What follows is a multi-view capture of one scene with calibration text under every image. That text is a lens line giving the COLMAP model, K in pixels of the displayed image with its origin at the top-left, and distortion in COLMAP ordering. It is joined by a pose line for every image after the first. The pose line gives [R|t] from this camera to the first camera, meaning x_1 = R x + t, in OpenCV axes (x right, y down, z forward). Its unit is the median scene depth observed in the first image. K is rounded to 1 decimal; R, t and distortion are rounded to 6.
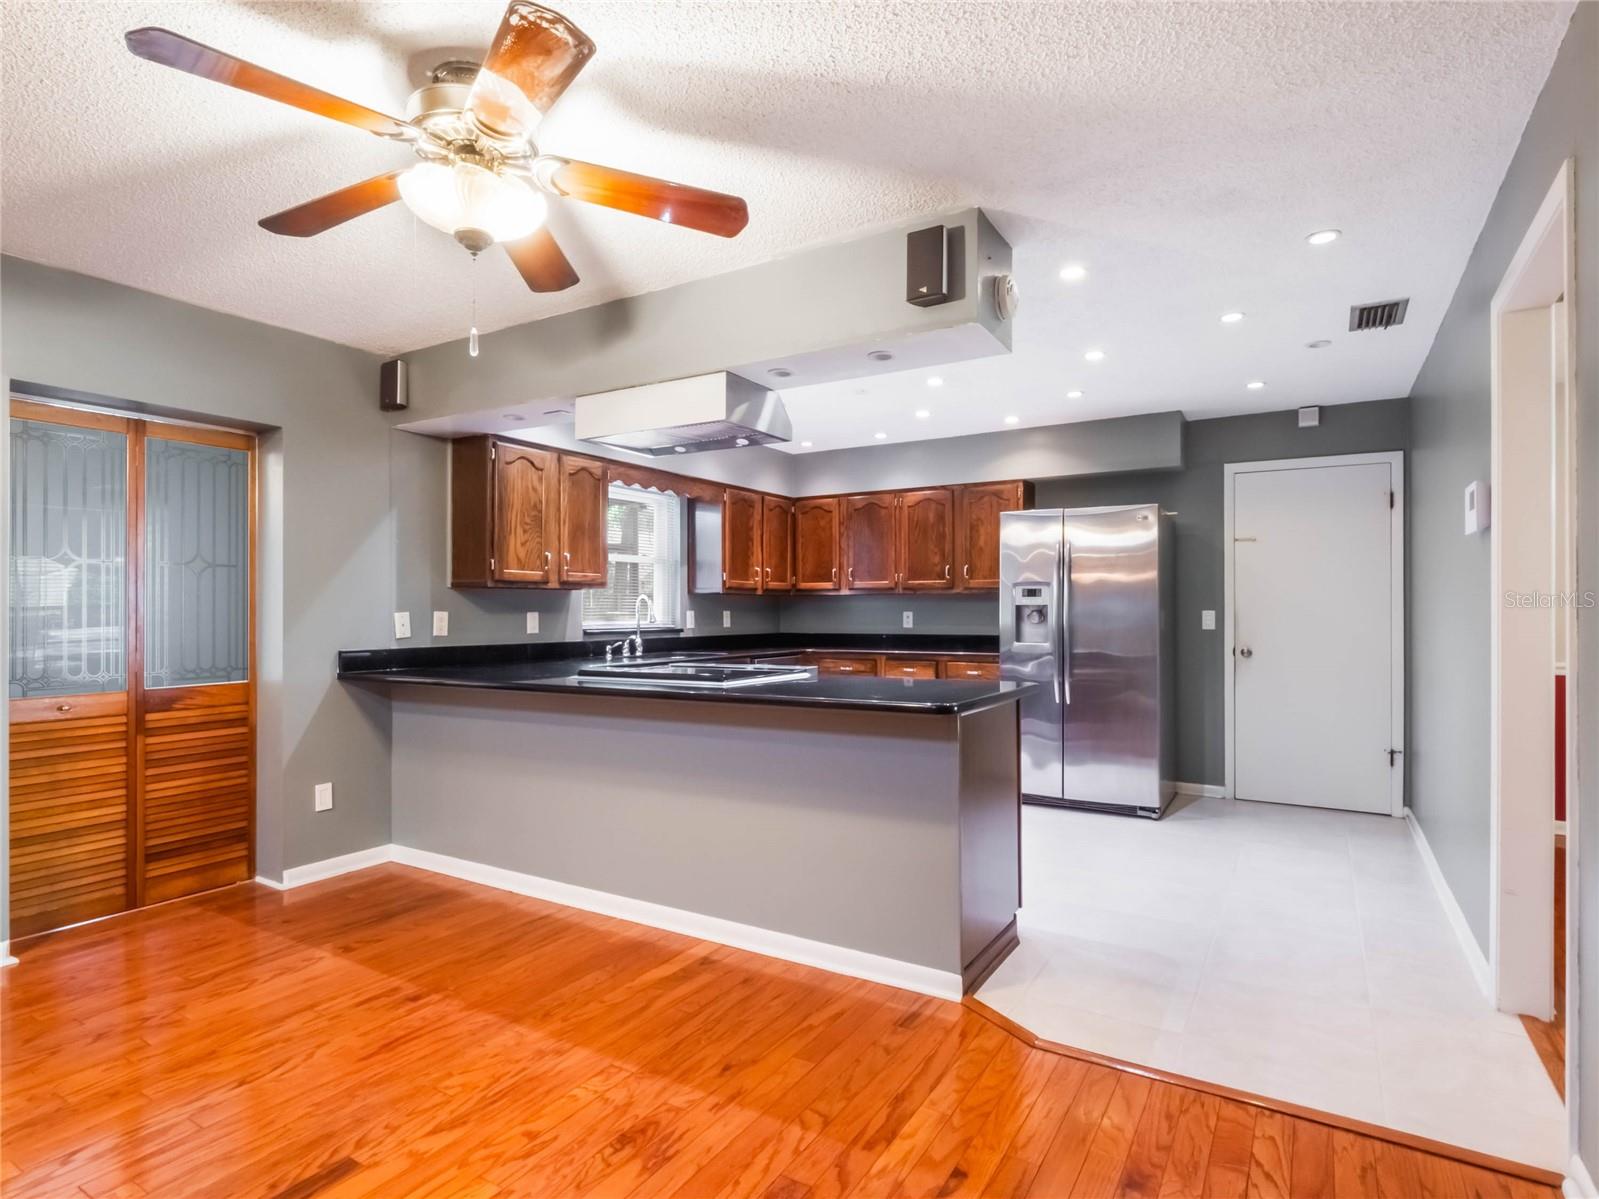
lens RADIAL K [[852.9, 0, 804.8], [0, 852.9, 606.3], [0, 0, 1]] dist [-0.006991, 0.001122]
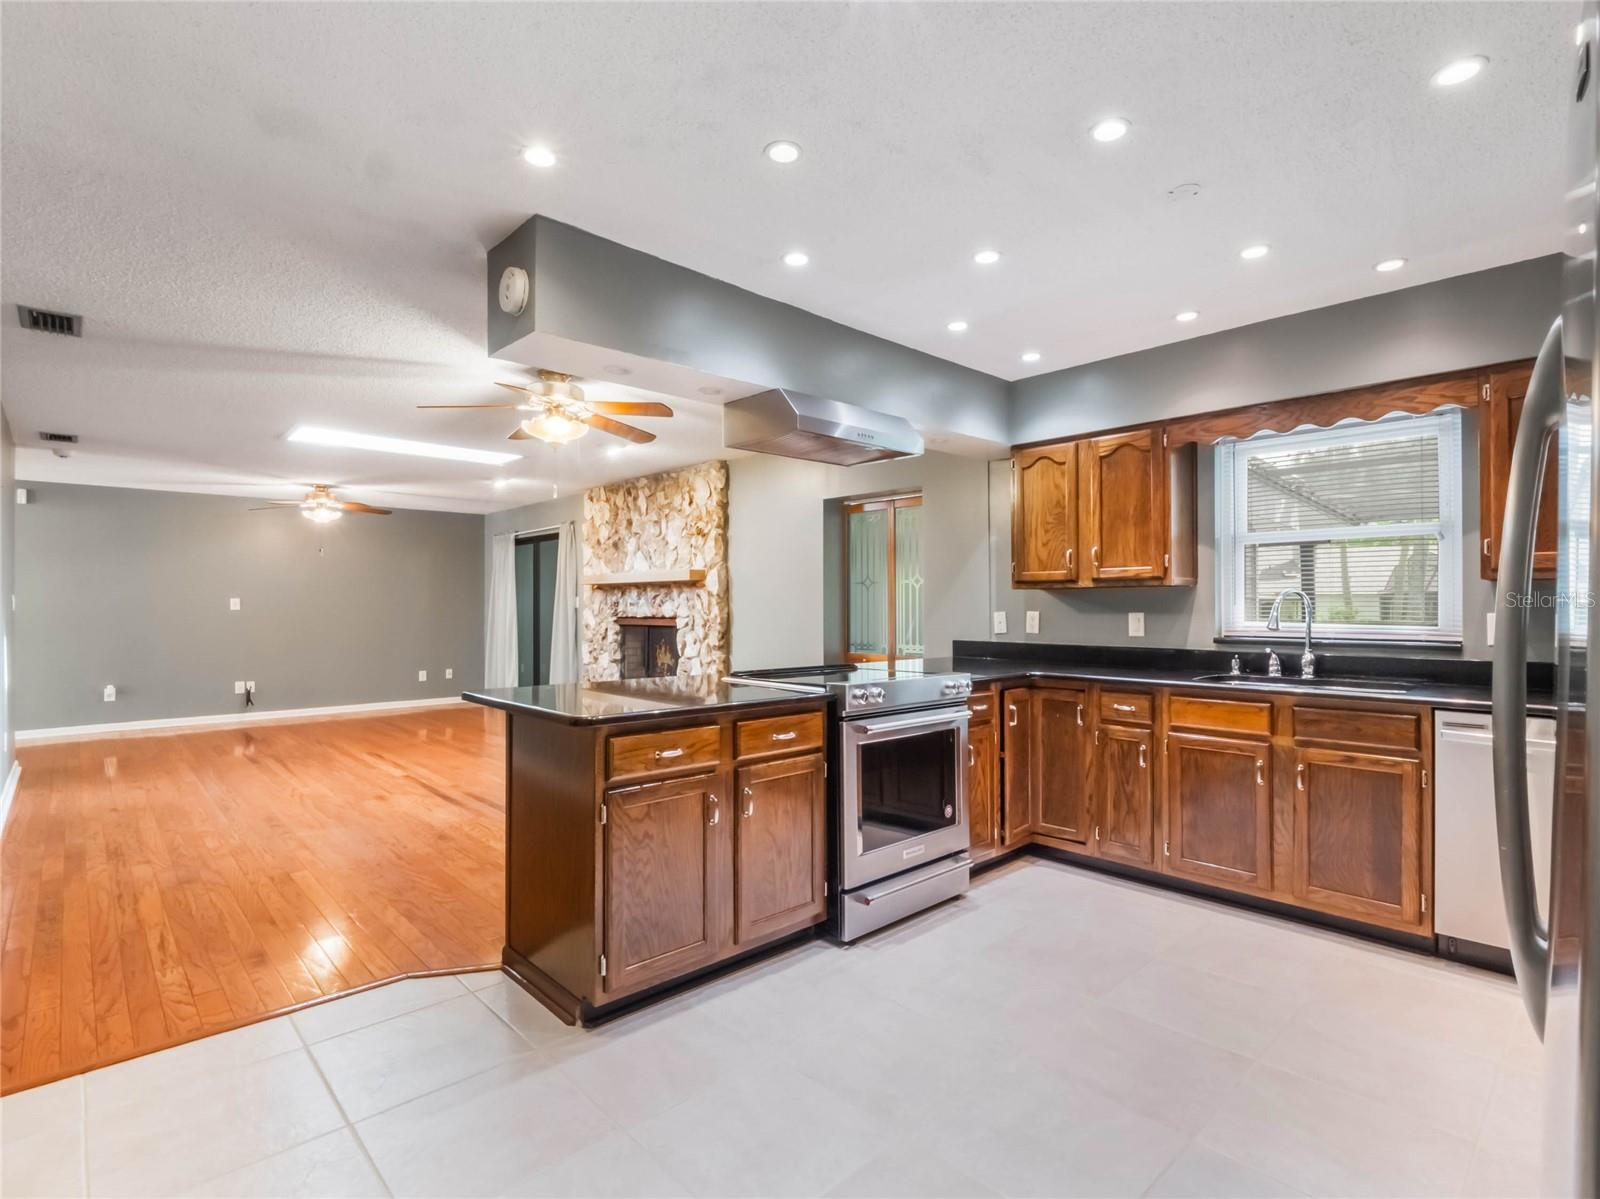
lens RADIAL K [[787.3, 0, 803.8], [0, 787.3, 601.8], [0, 0, 1]] dist [-0.000652, -0.009611]
pose [[-0.270300, -0.000914, -0.962776, 0.548346], [0.008597, 0.999957, -0.003363, -0.004544], [0.962738, -0.009186, -0.270281, 0.850333]]
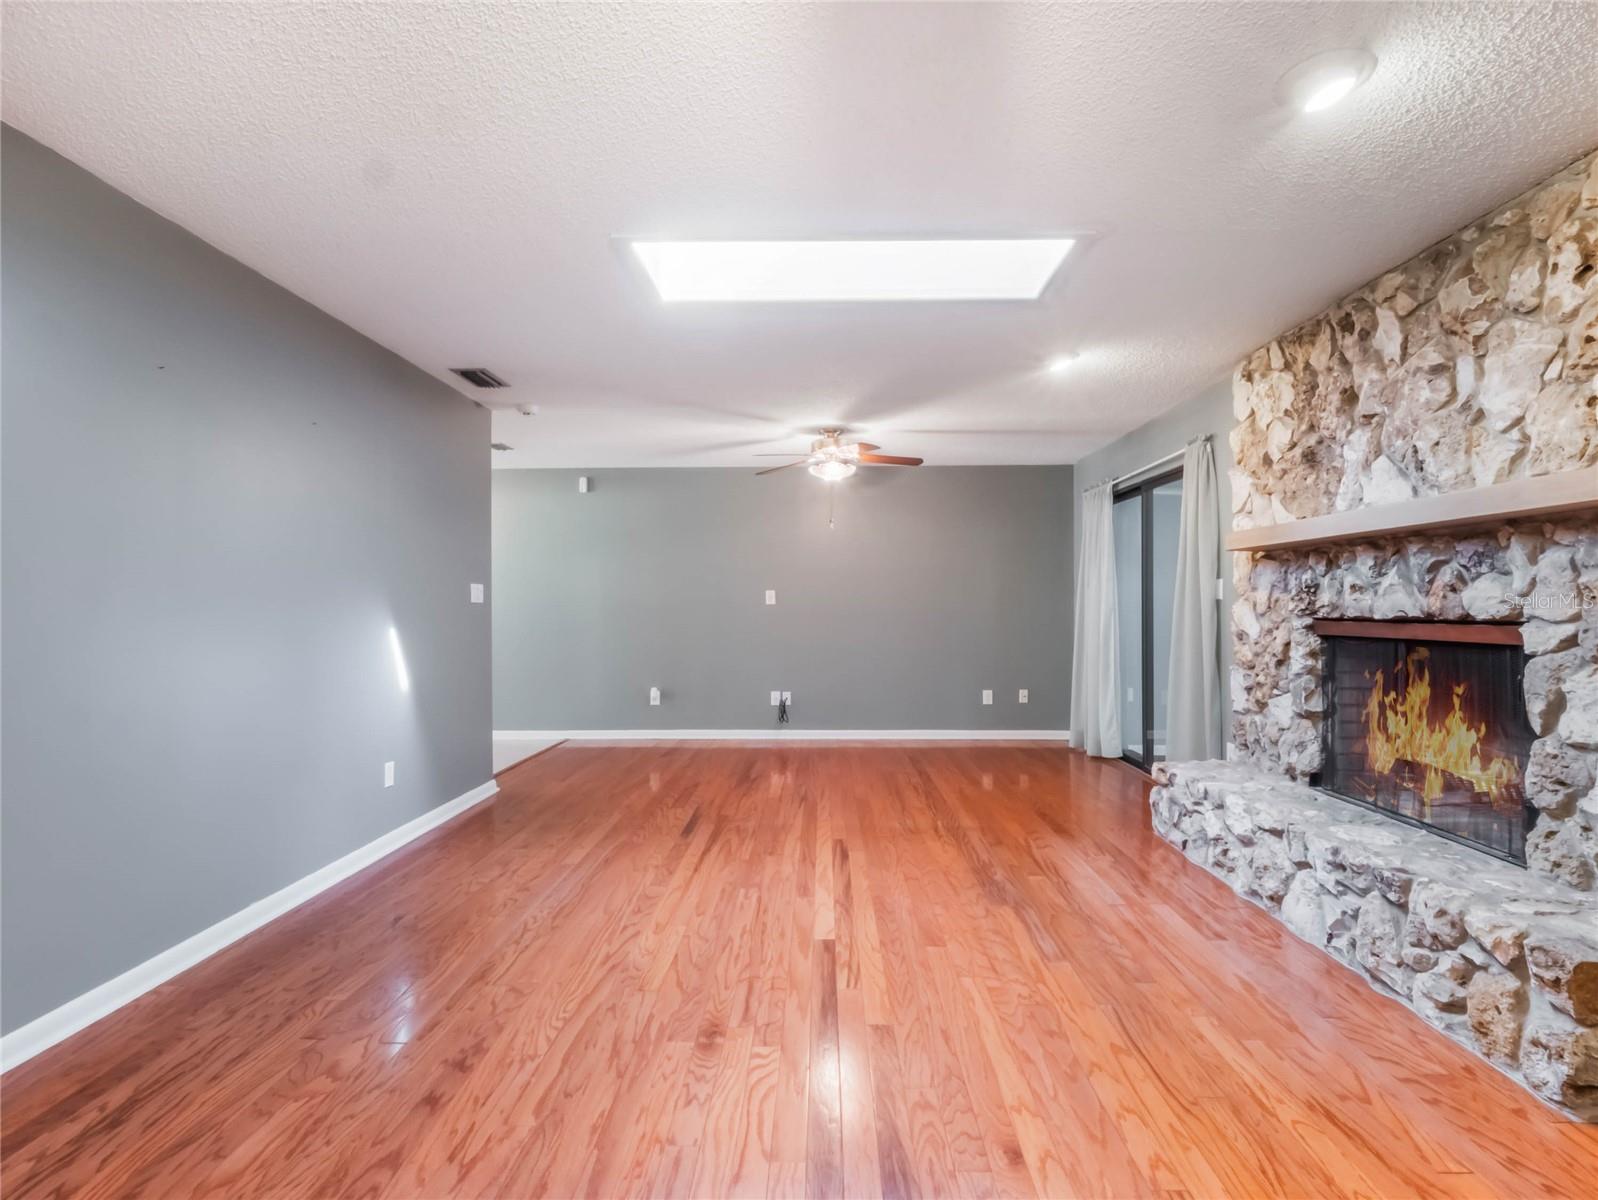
lens RADIAL K [[777.5, 0, 815.7], [0, 777.5, 601.9], [0, 0, 1]] dist [-0.013562, -0.000631]
pose [[-0.863153, 0.002018, -0.504938, -0.098683], [0.007494, 0.999933, -0.008814, 0.005329], [0.504886, -0.011392, -0.863111, 0.457415]]
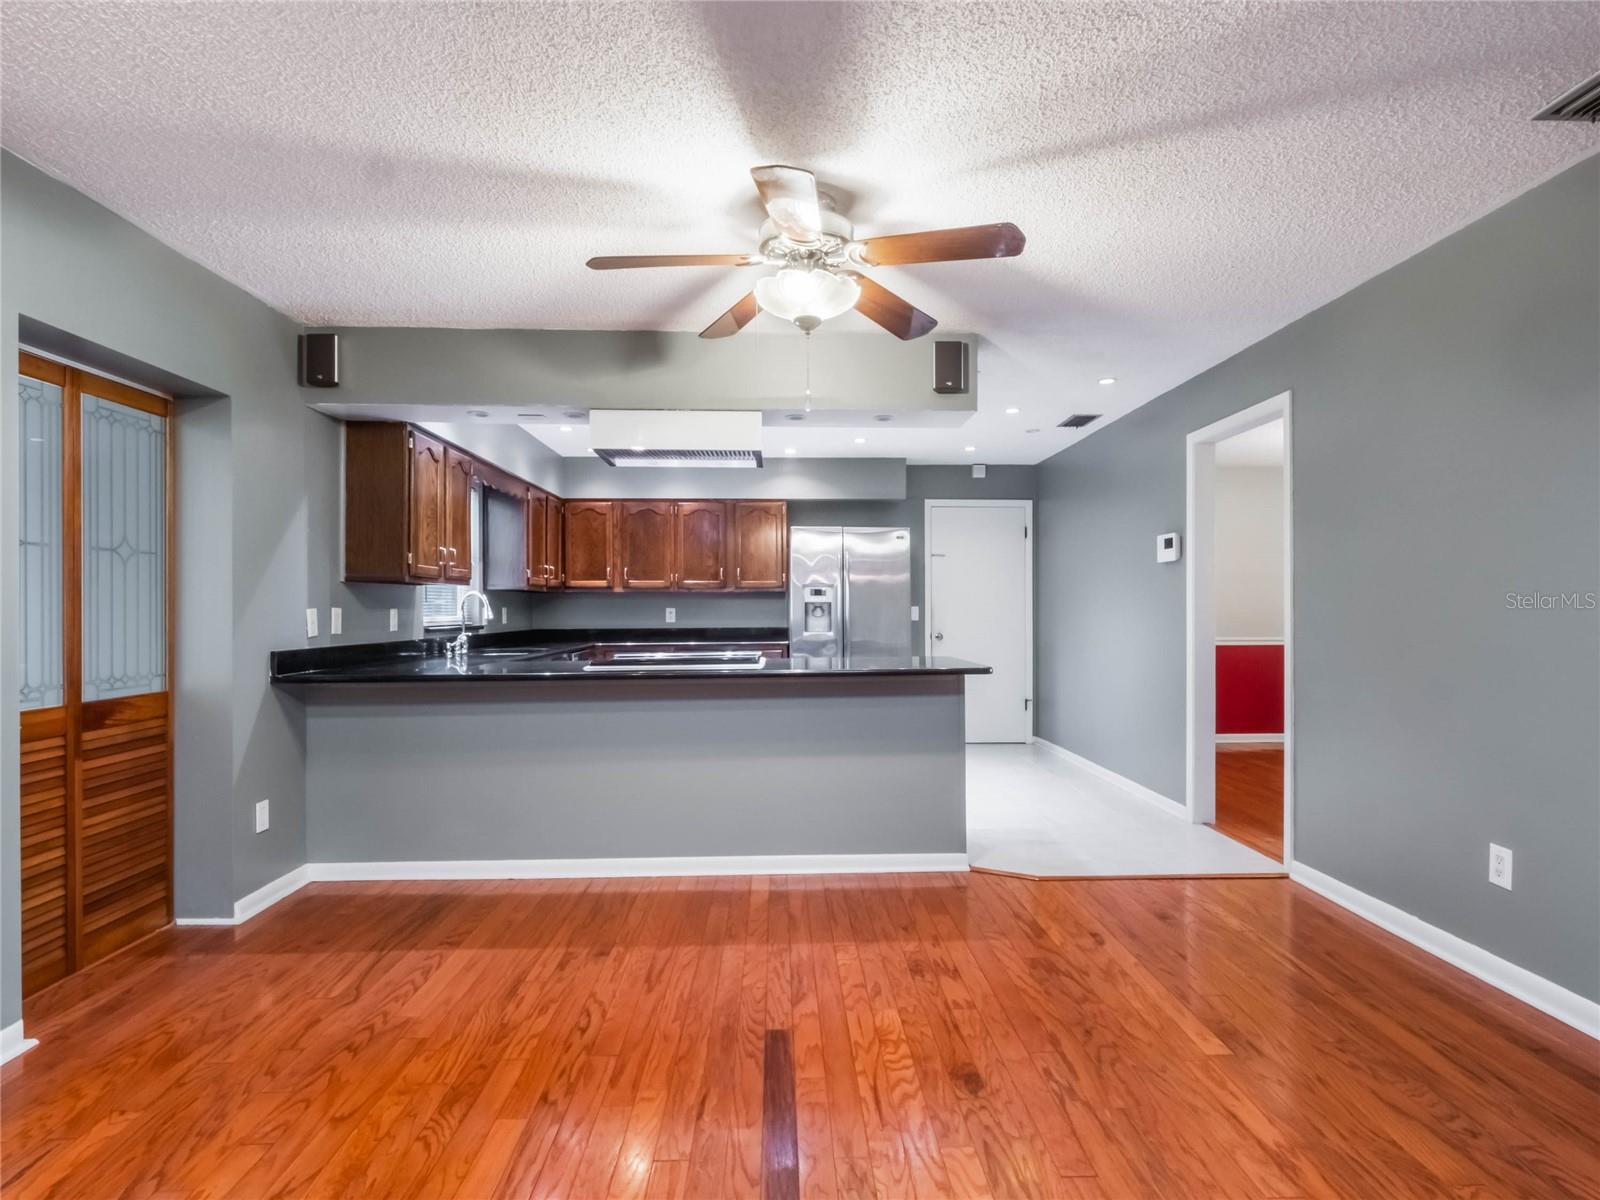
lens RADIAL K [[843.6, 0, 808.5], [0, 843.6, 607.3], [0, 0, 1]] dist [0.001778, 0.000243]
pose [[0.838353, -0.001030, 0.545127, -0.429585], [-0.001011, 0.999994, 0.003444, 0.001929], [-0.545127, -0.003438, 0.838346, -0.036715]]
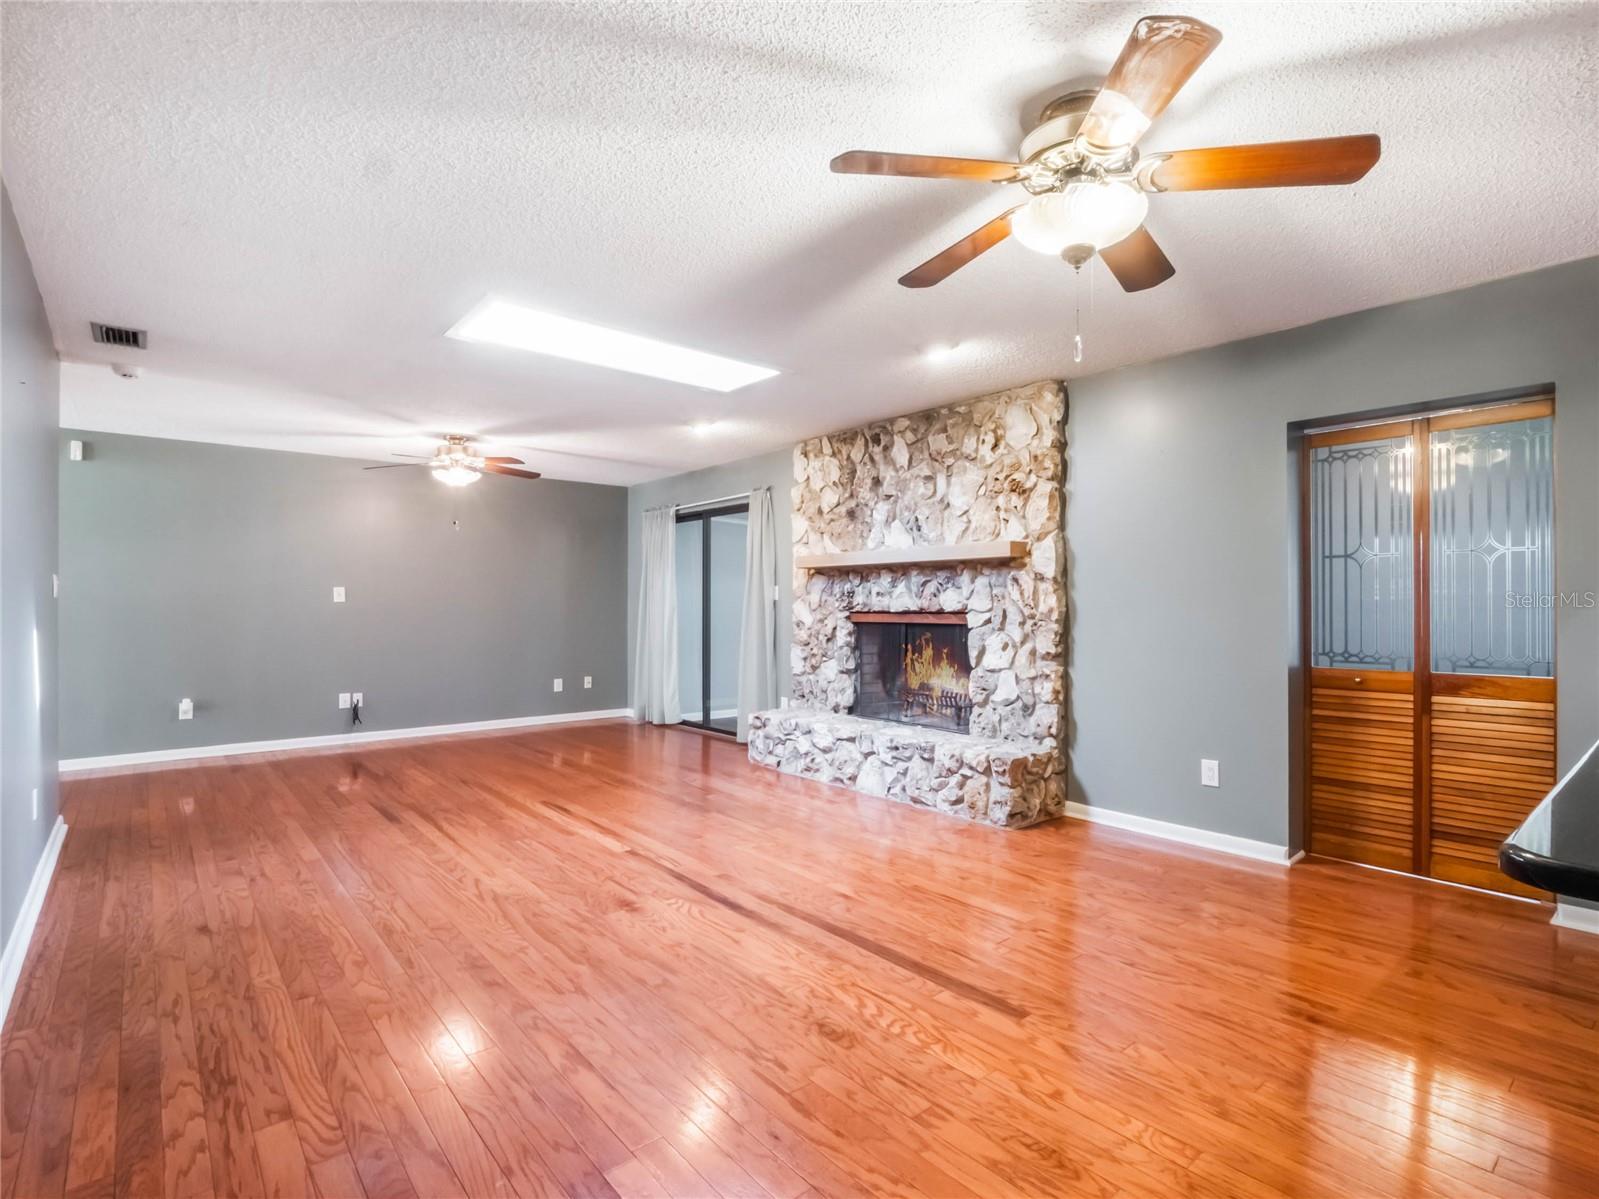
lens RADIAL K [[781.0, 0, 799.5], [0, 781.0, 599.5], [0, 0, 1]] dist [0.001420, -0.013716]
pose [[-0.317810, -0.004434, -0.948144, 0.261424], [0.005860, 0.999961, -0.006641, 0.006146], [0.948136, -0.007667, -0.317772, 0.381719]]
